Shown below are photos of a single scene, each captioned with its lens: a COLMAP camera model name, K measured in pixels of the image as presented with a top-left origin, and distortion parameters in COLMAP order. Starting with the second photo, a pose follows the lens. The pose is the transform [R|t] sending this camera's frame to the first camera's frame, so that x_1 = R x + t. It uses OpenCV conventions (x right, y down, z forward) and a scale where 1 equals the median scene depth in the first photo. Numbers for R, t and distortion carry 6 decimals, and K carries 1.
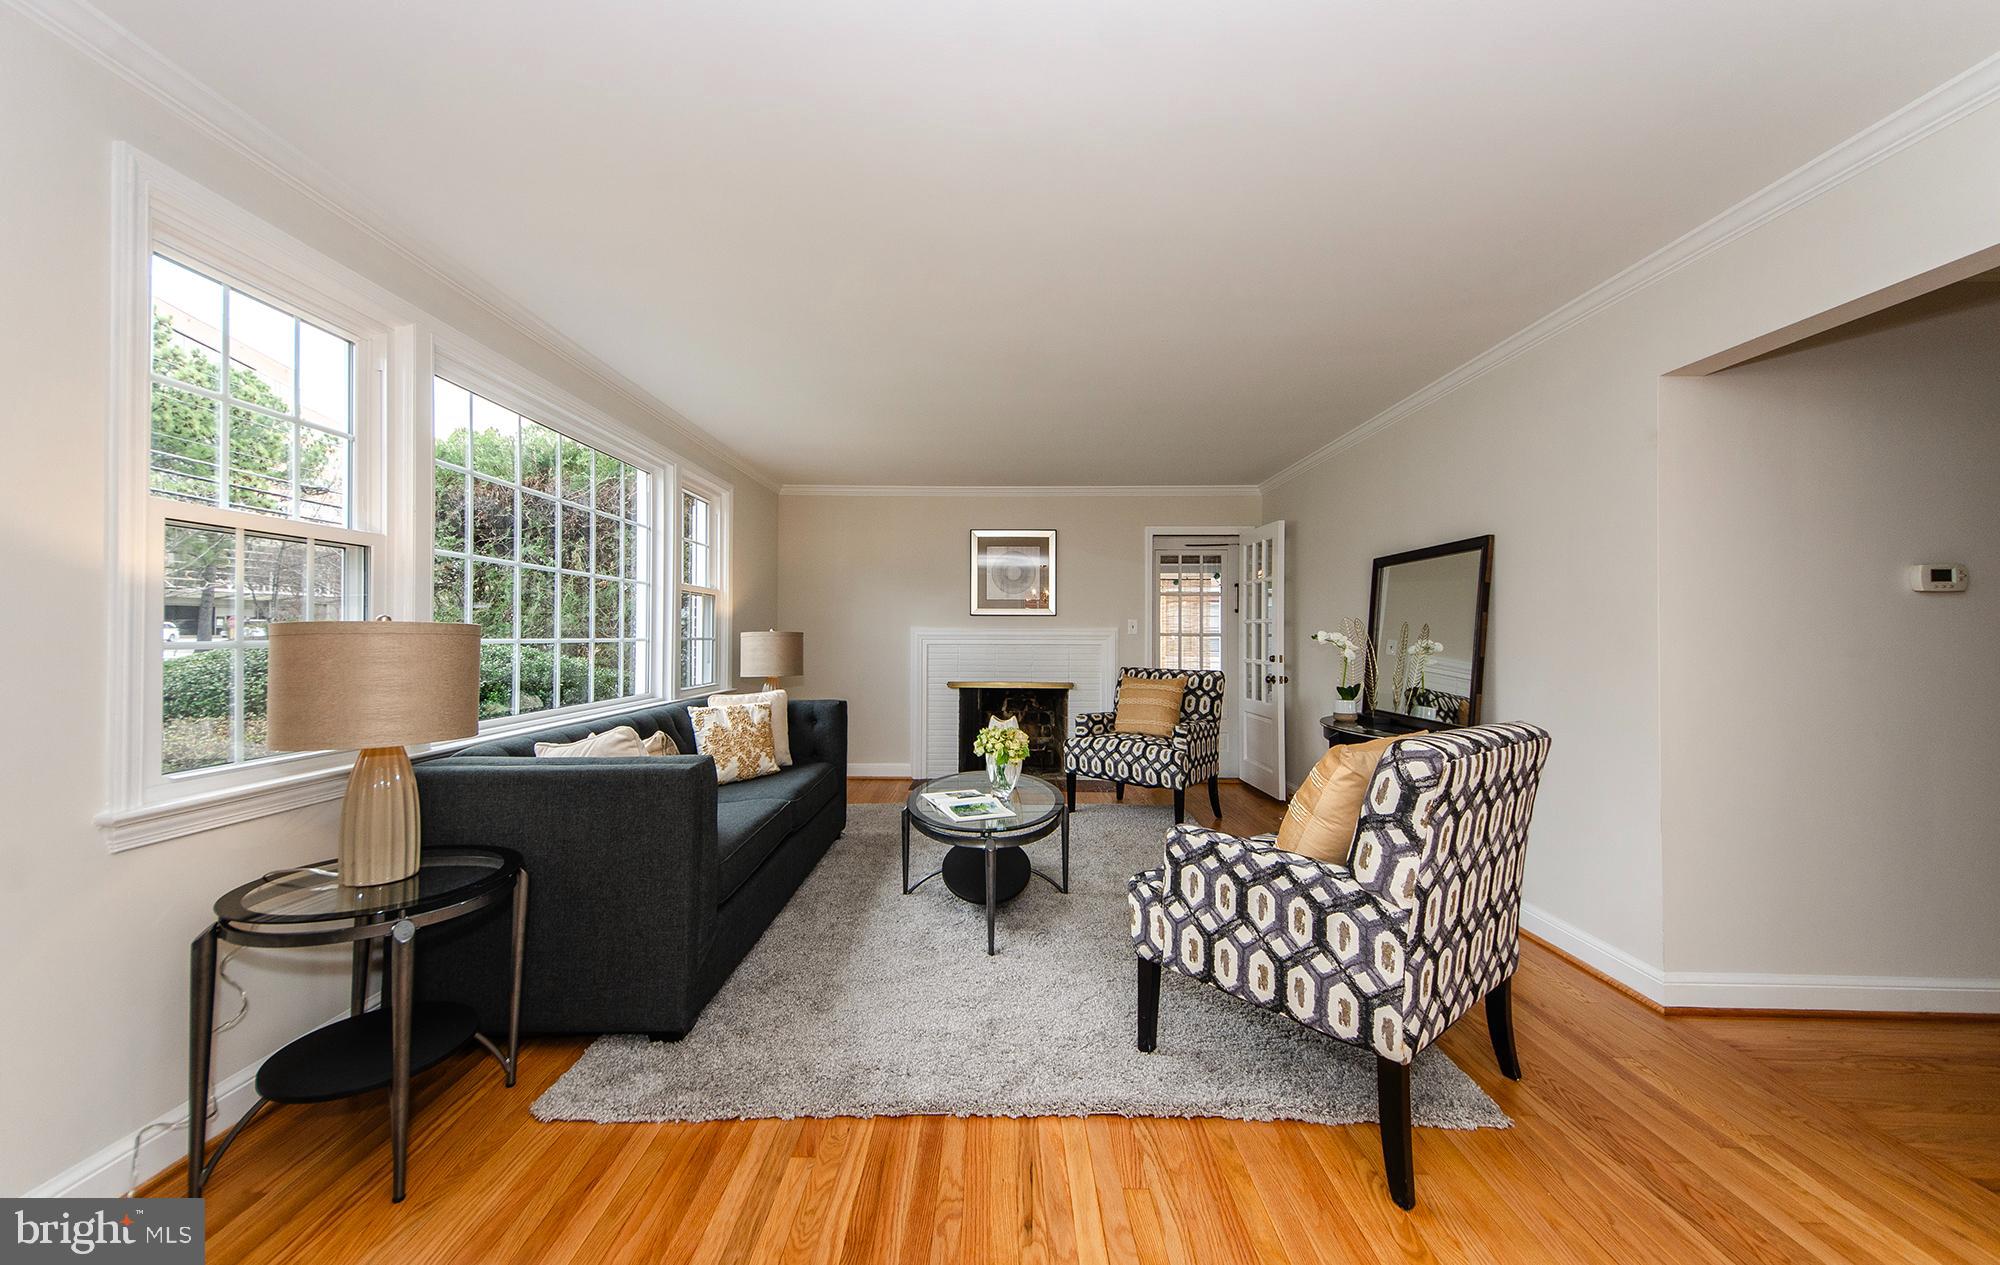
lens RADIAL K [[715.3, 0, 988.8], [0, 715.3, 620.6], [0, 0, 1]] dist [0.027232, -0.000063]
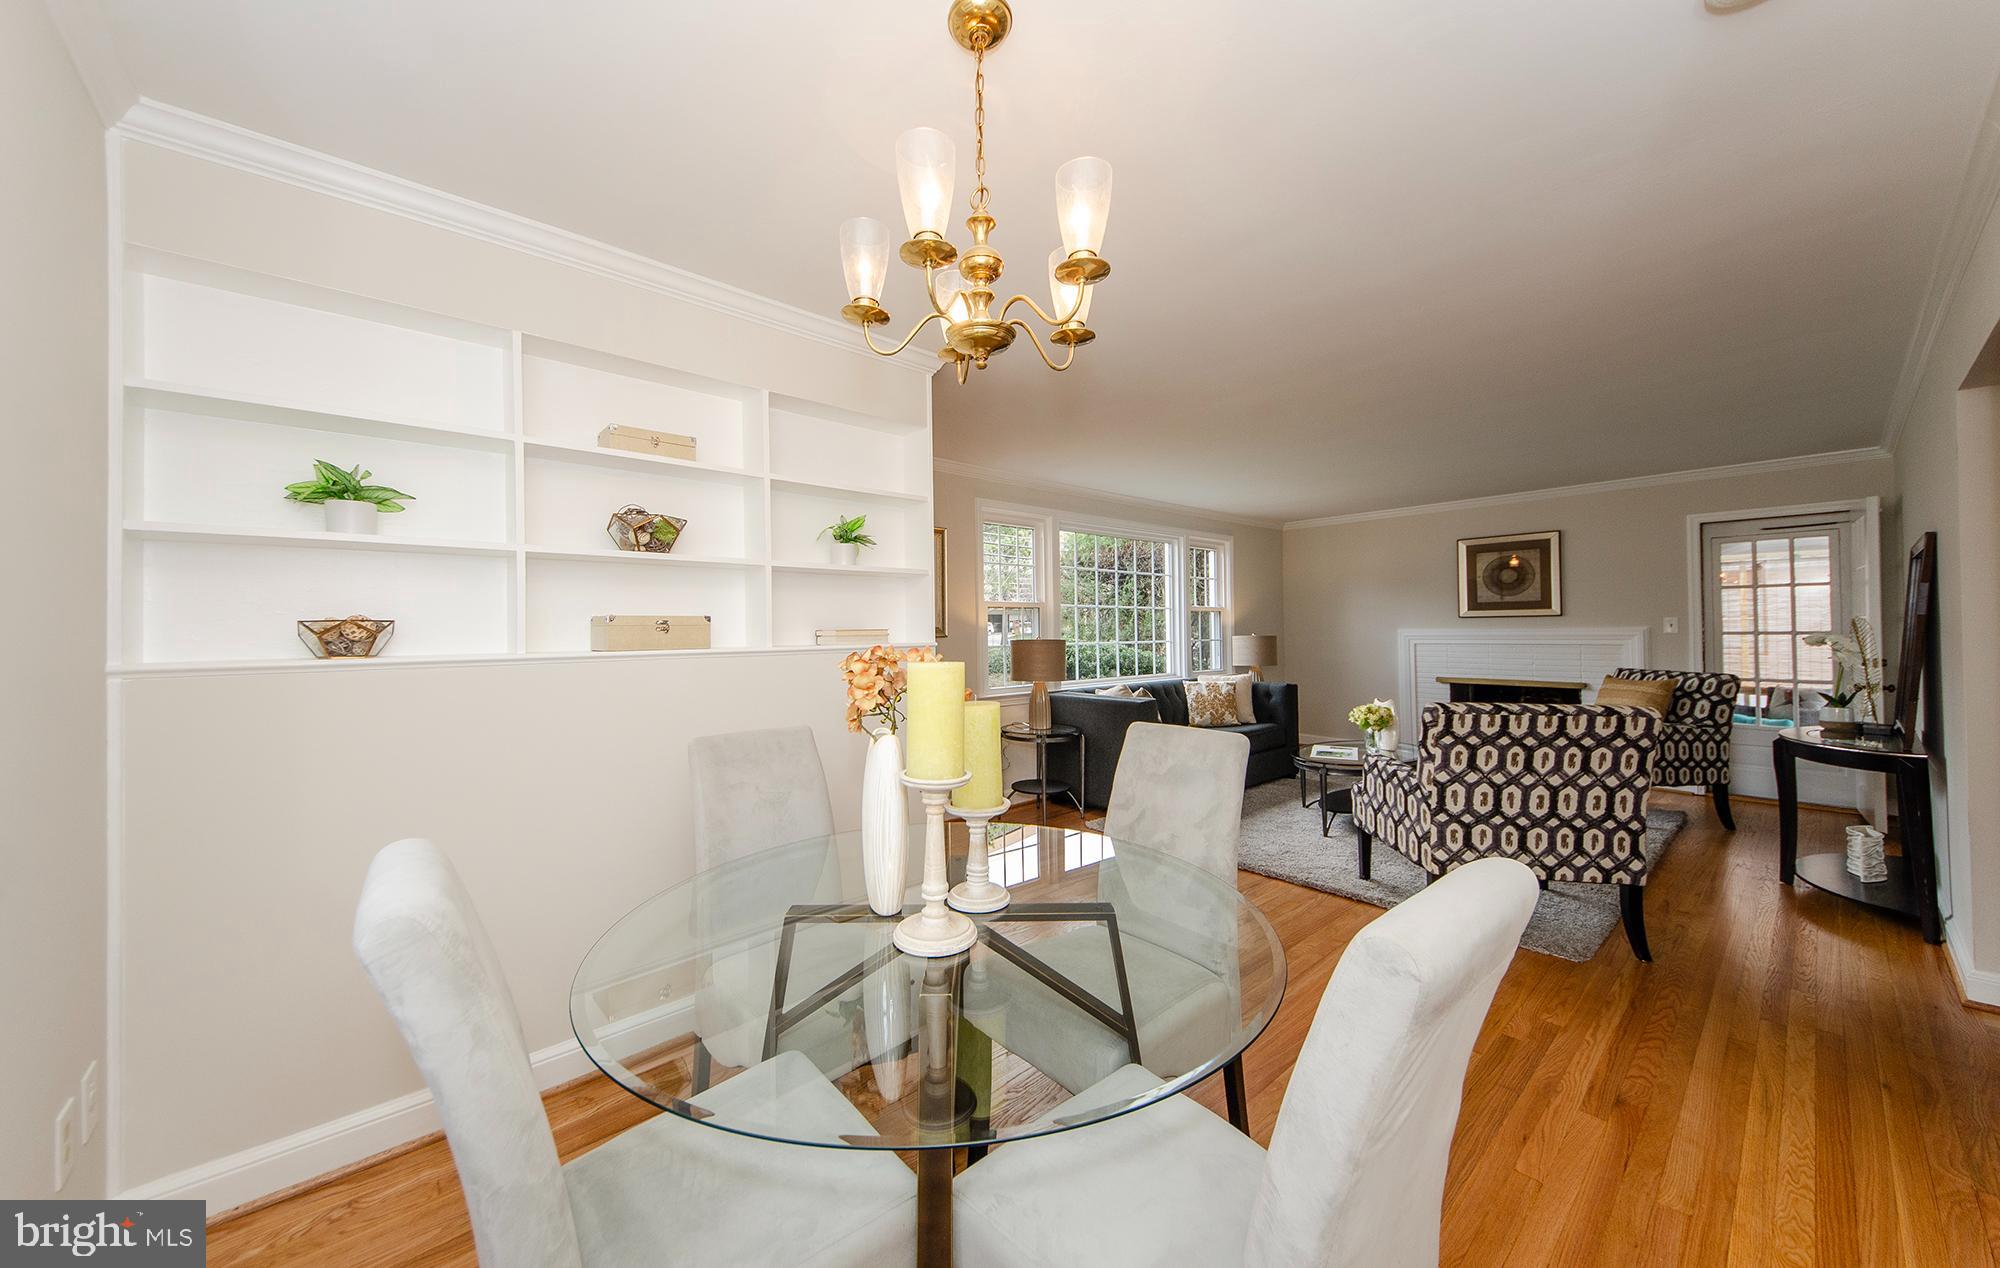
lens RADIAL K [[710.1, 0, 993.7], [0, 710.1, 623.6], [0, 0, 1]] dist [0.068526, -0.000202]
pose [[0.673420, -0.019377, -0.739006, 0.423638], [0.028936, 0.999581, 0.000159, -0.024482], [0.738693, -0.021491, 0.673699, -0.382828]]
